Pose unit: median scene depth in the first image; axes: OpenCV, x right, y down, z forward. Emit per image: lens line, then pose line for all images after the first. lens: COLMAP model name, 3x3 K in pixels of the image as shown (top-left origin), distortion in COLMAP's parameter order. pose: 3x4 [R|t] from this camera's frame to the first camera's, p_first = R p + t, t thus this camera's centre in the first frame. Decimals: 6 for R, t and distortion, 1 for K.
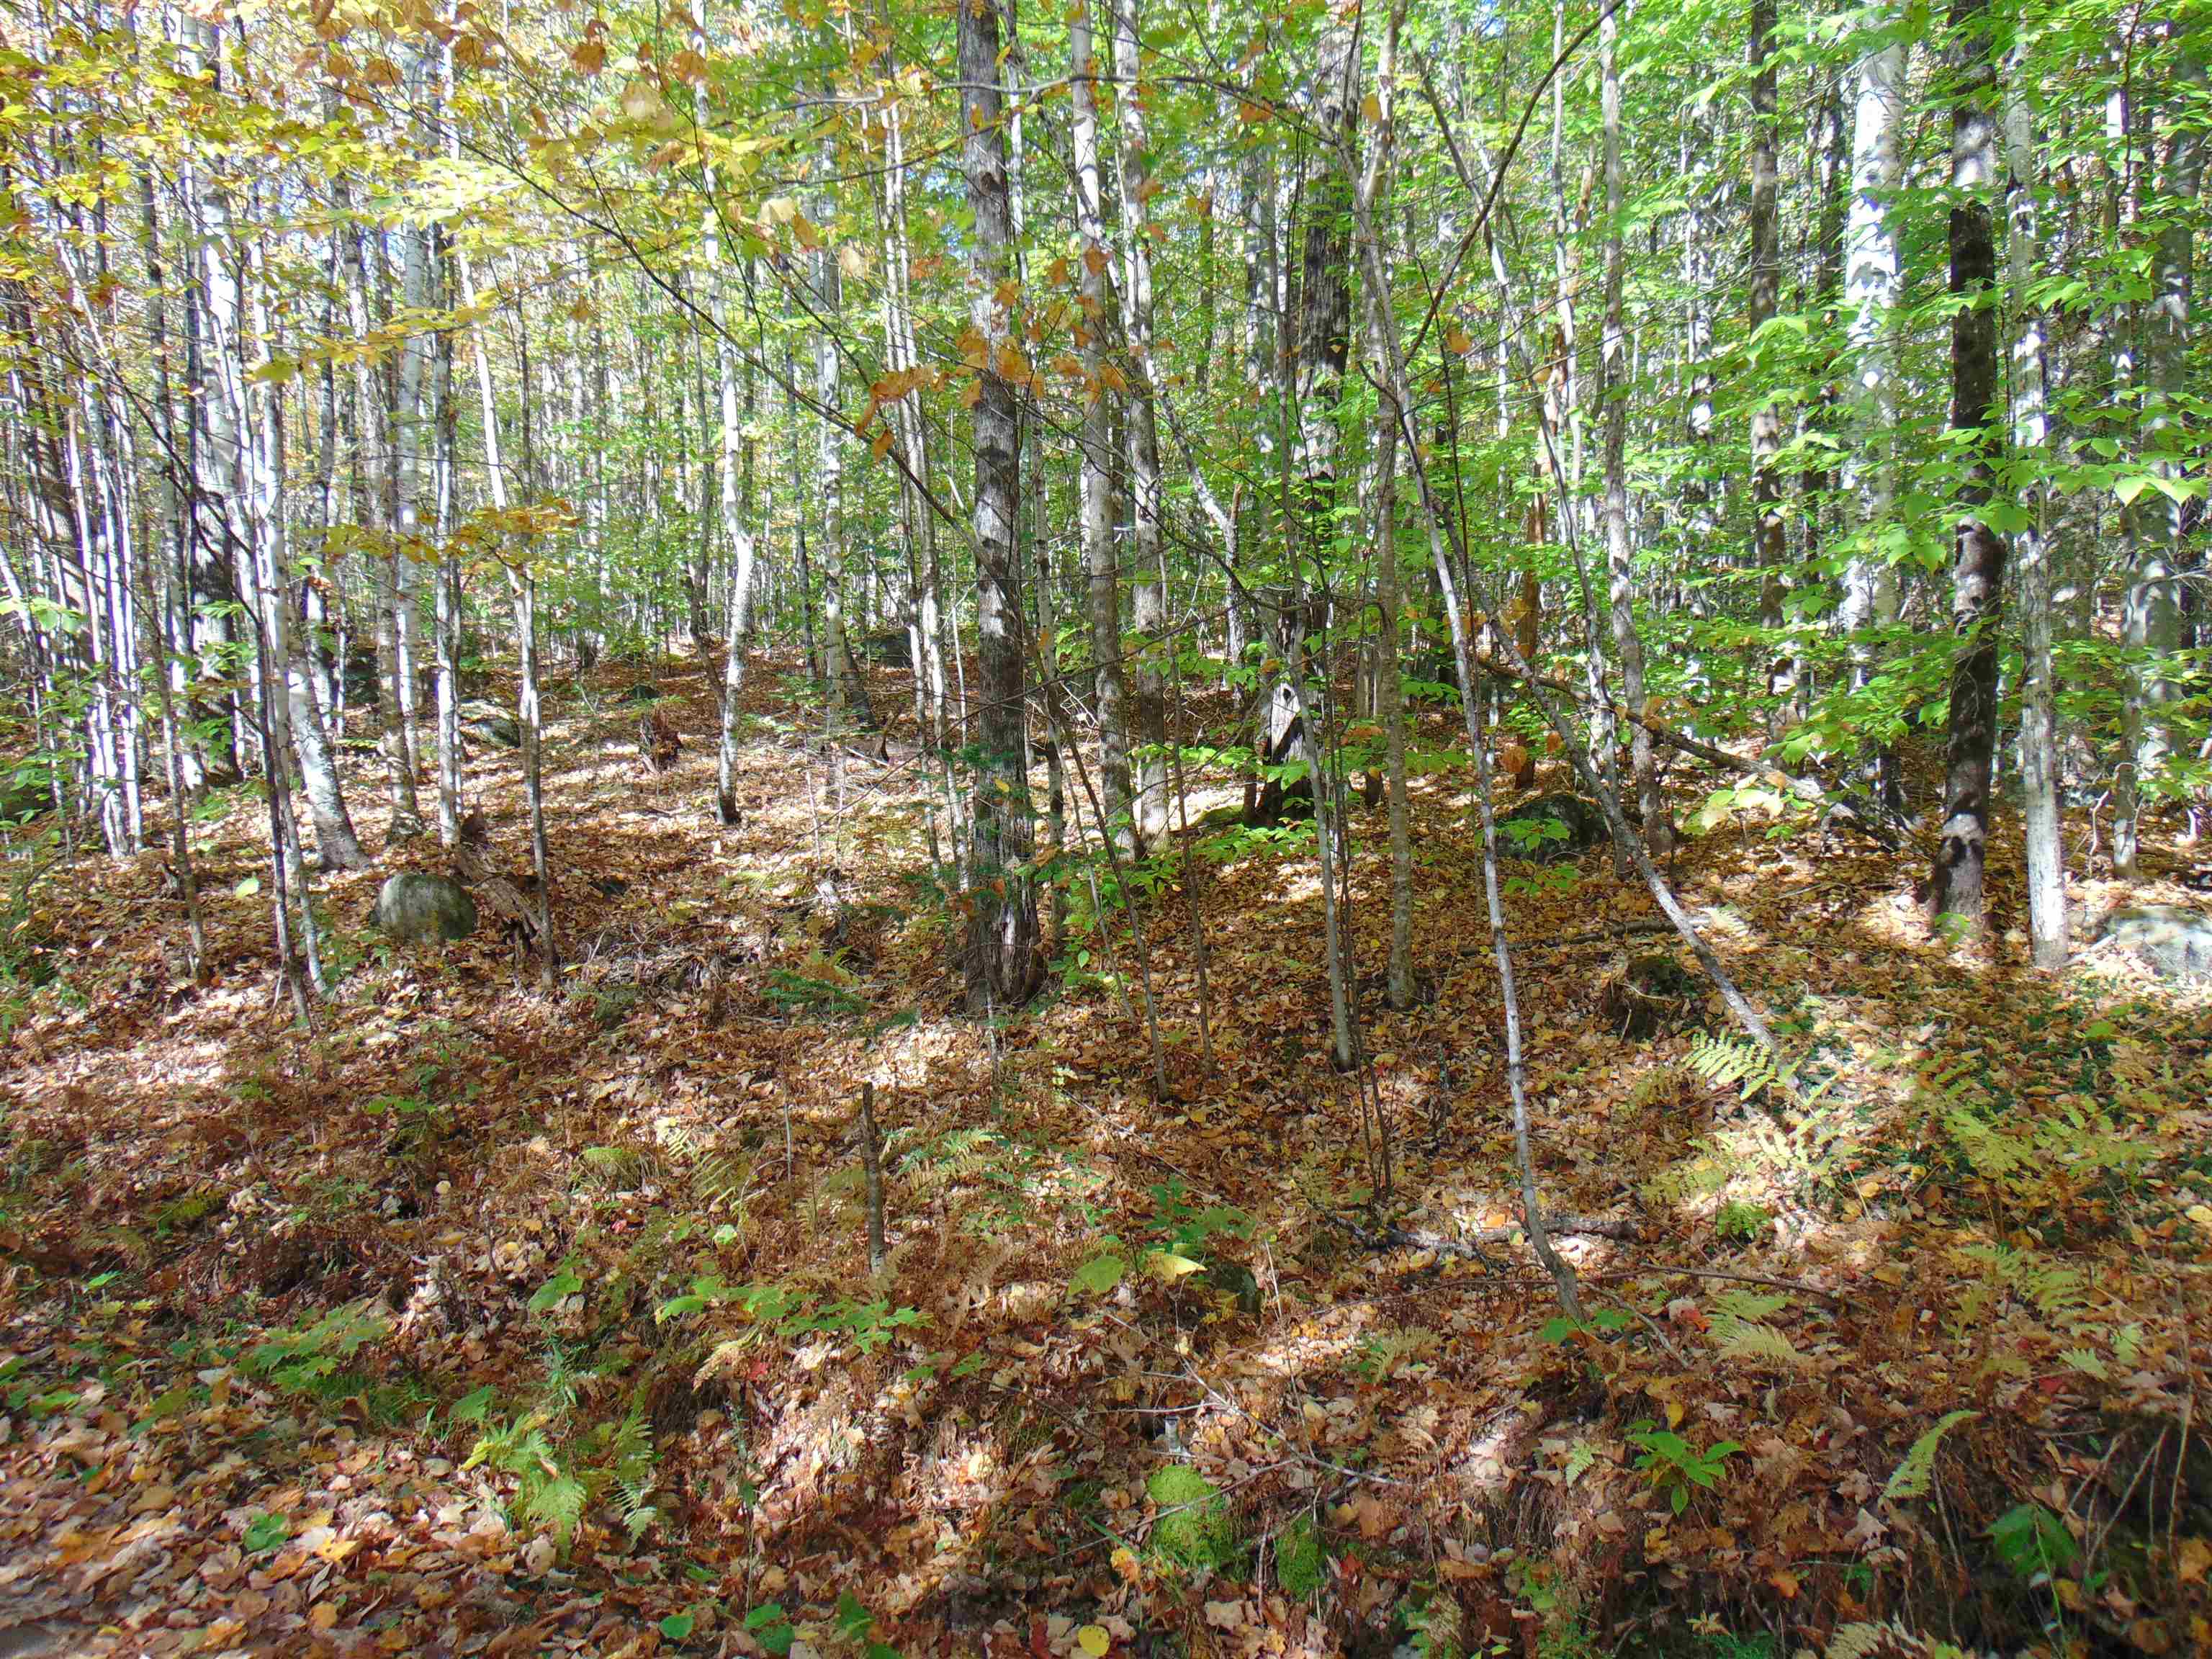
lens RADIAL K [[1620.2, 0, 1104.8], [0, 1620.2, 824.1], [0, 0, 1]] dist [0.004199, 0.004237]
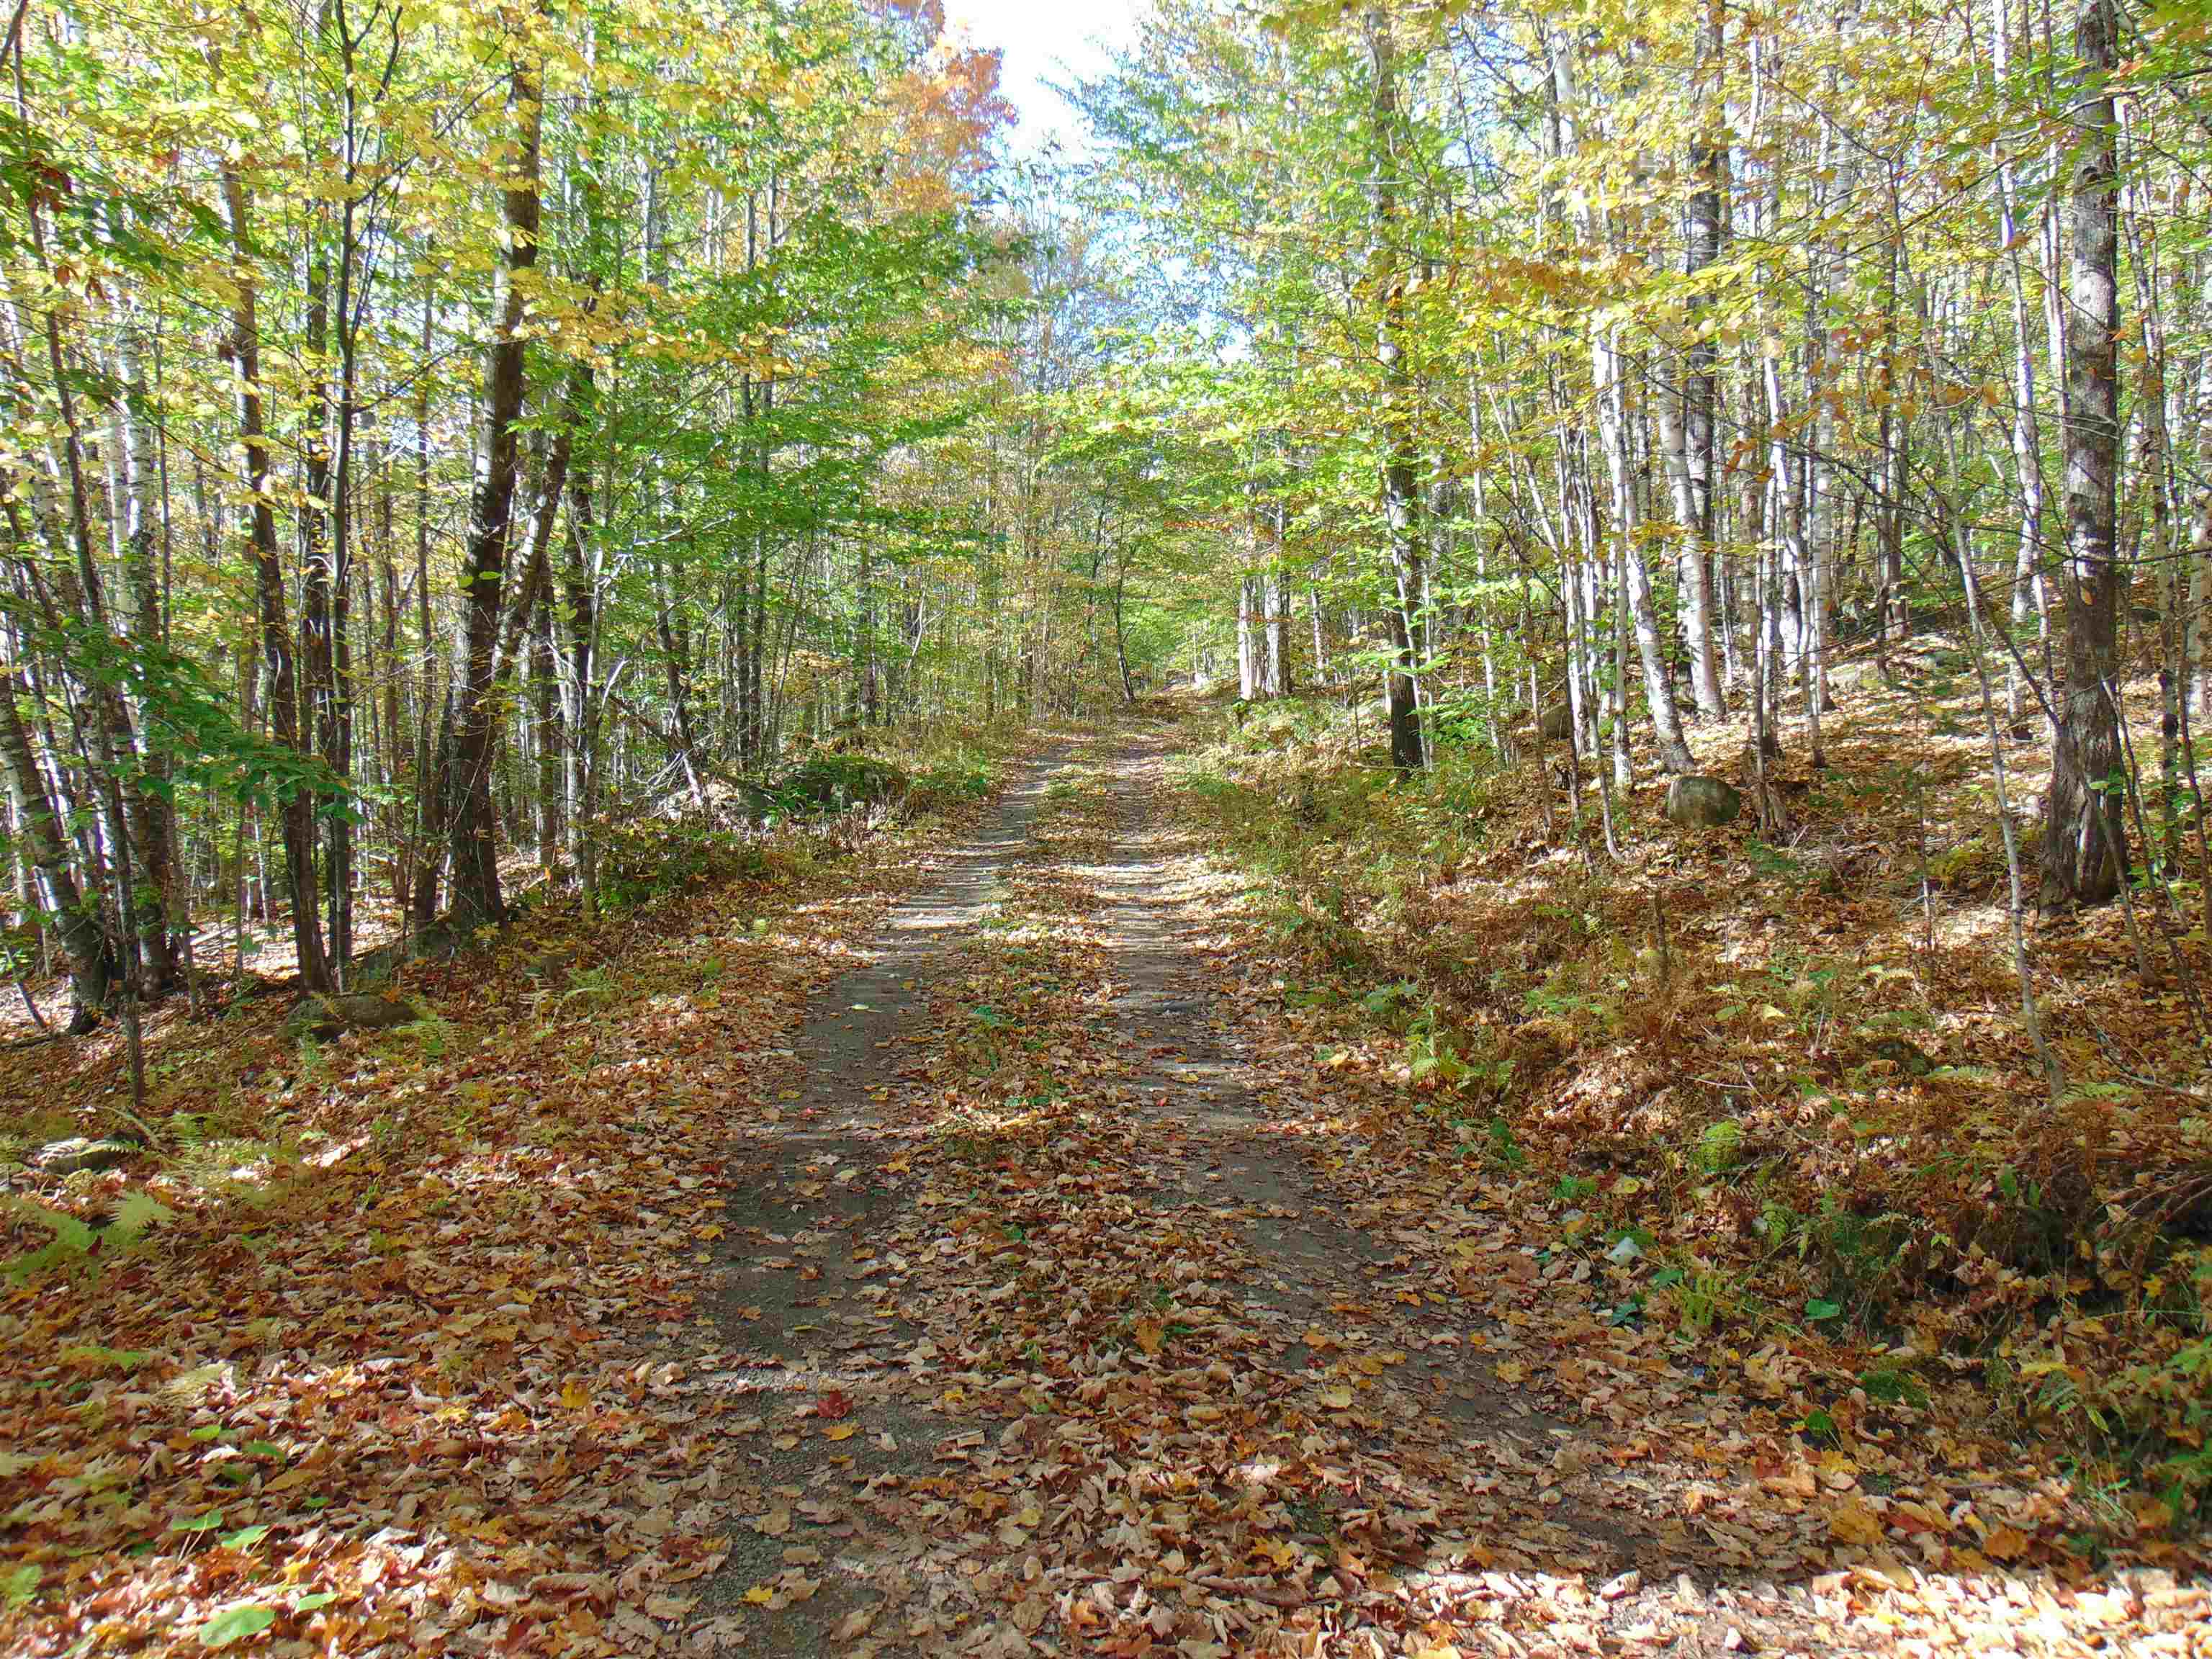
lens RADIAL K [[1620.2, 0, 1109.6], [0, 1620.2, 830.5], [0, 0, 1]] dist [0.004199, 0.004237]
pose [[0.571033, 0.052644, -0.819237, 0.450819], [-0.011850, 0.998366, 0.055895, 0.005274], [0.820841, -0.022209, 0.570724, -0.205032]]
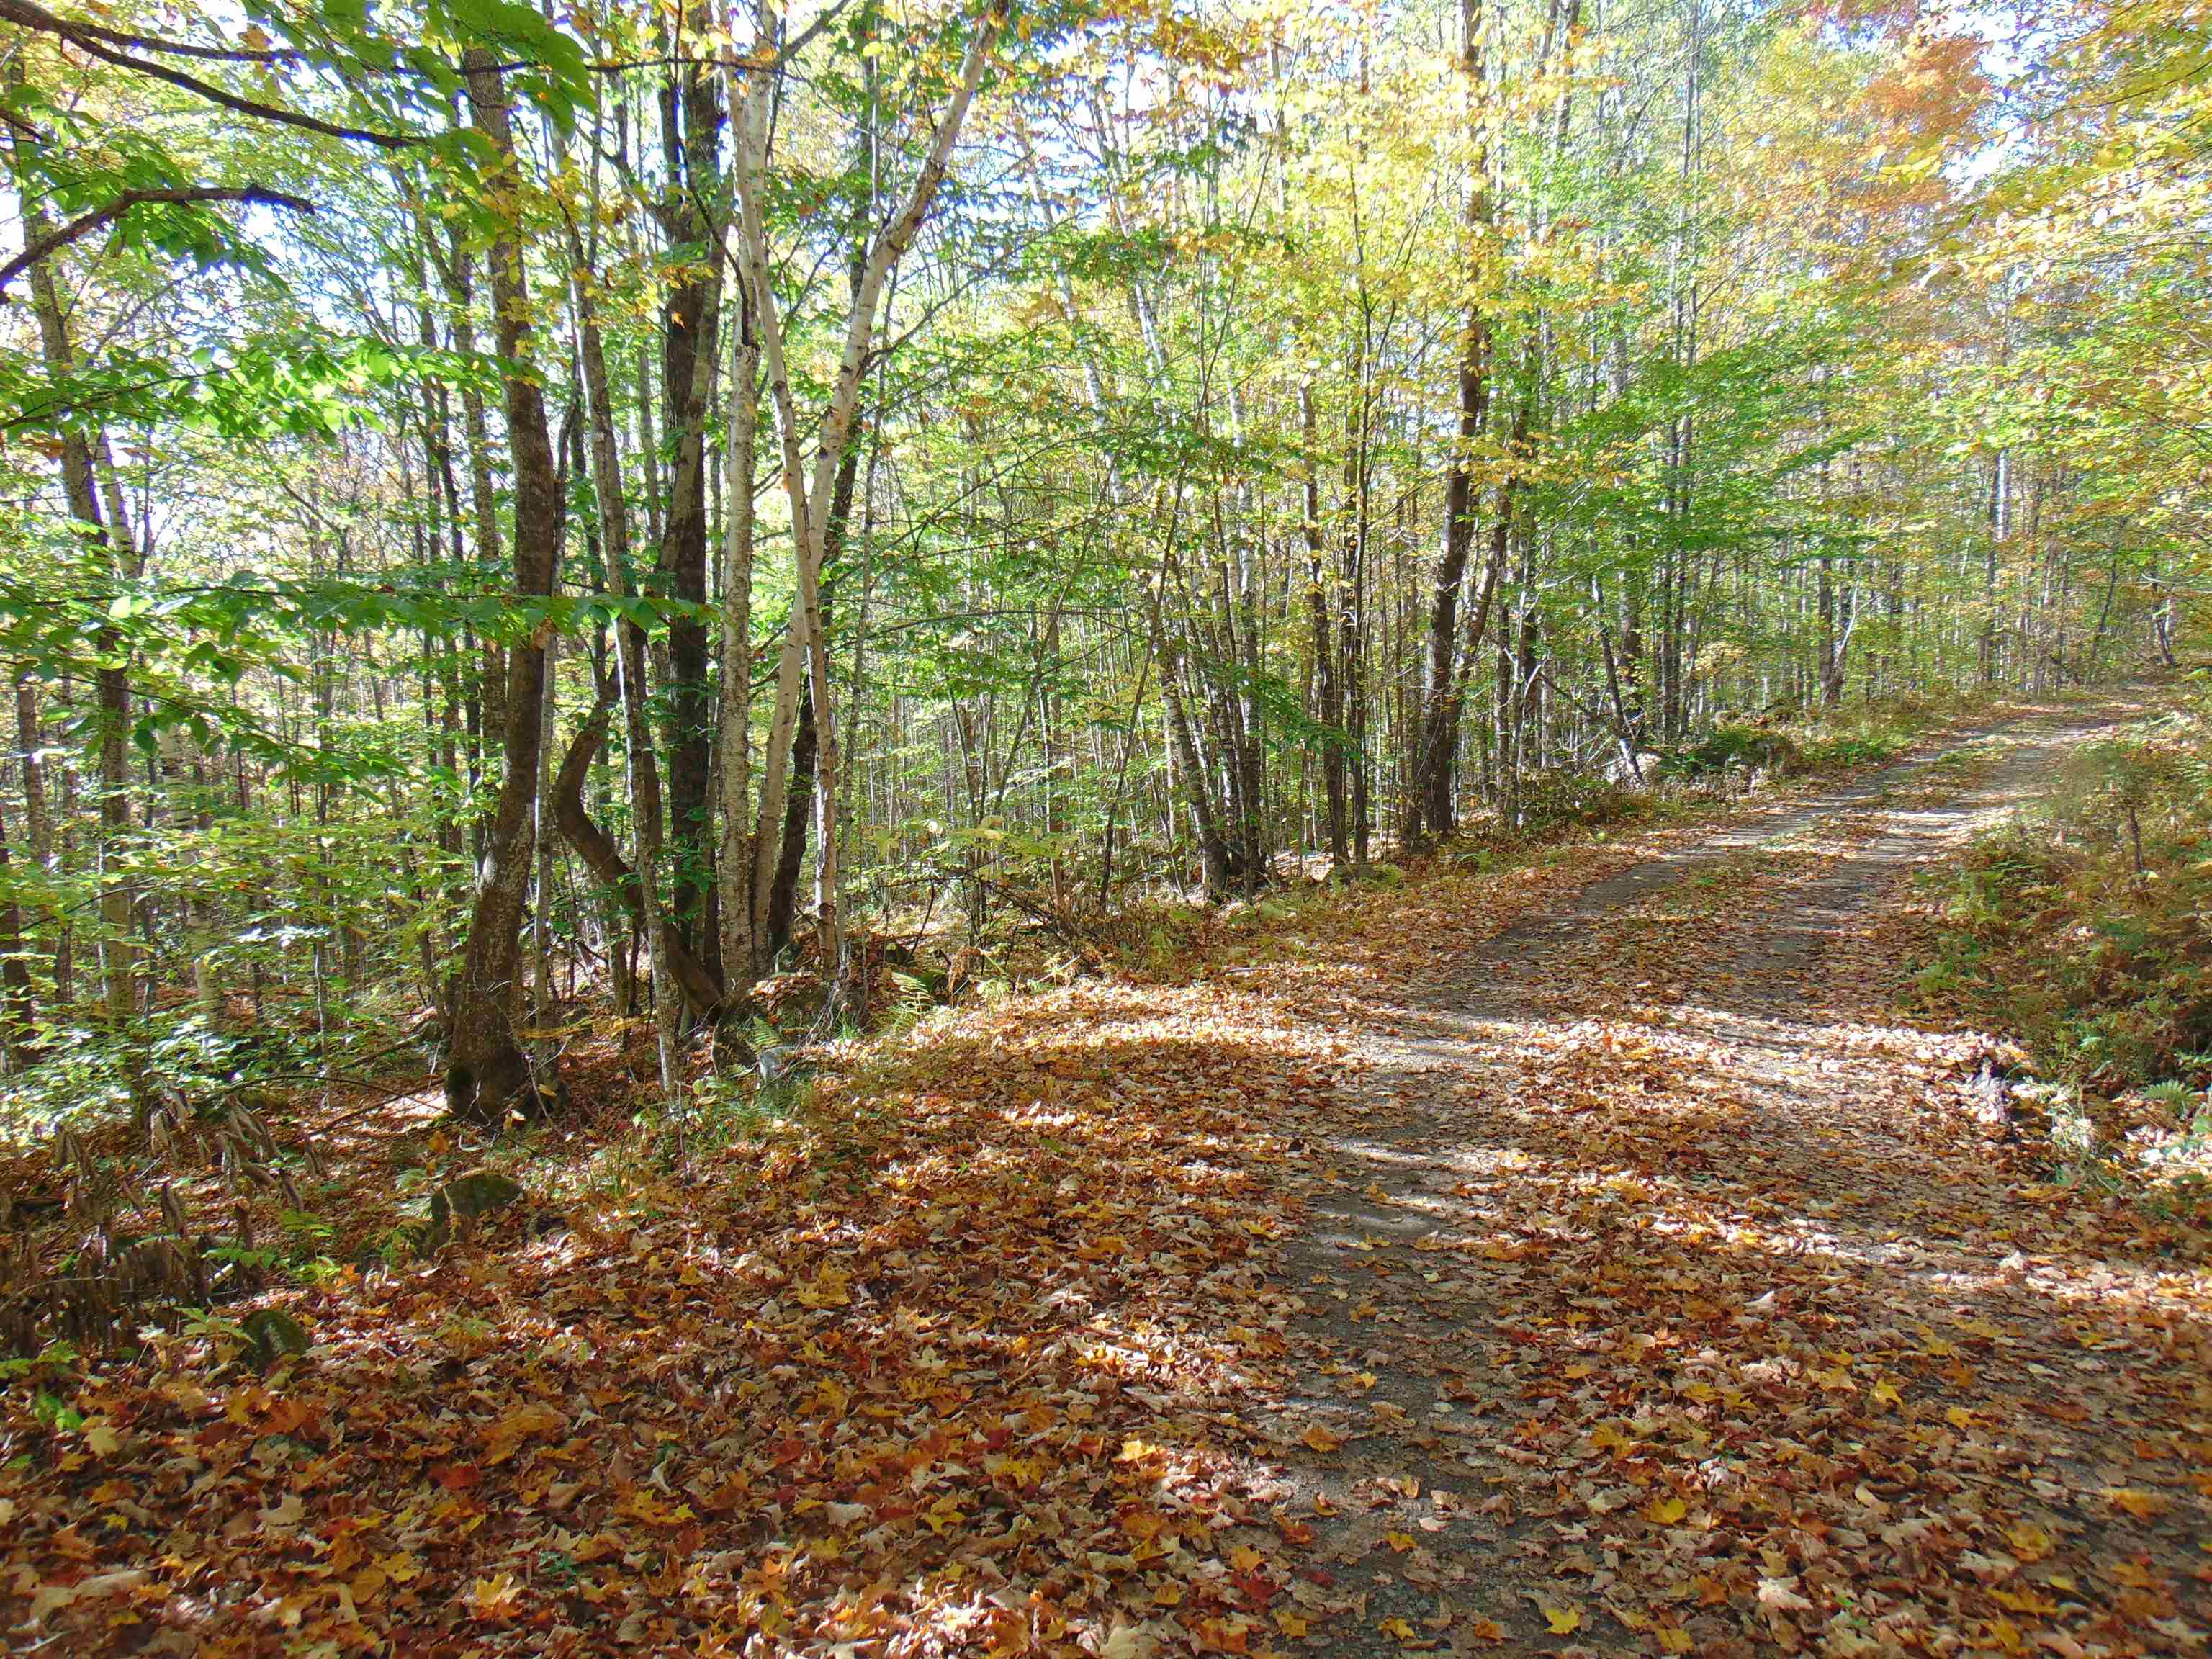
lens RADIAL K [[1620.2, 0, 1106.6], [0, 1620.2, 830.2], [0, 0, 1]] dist [0.004199, 0.004237]
pose [[0.000368, 0.068236, -0.997669, 1.215825], [0.008488, 0.997633, 0.068237, 0.006747], [0.999964, -0.008494, -0.000212, -0.306060]]
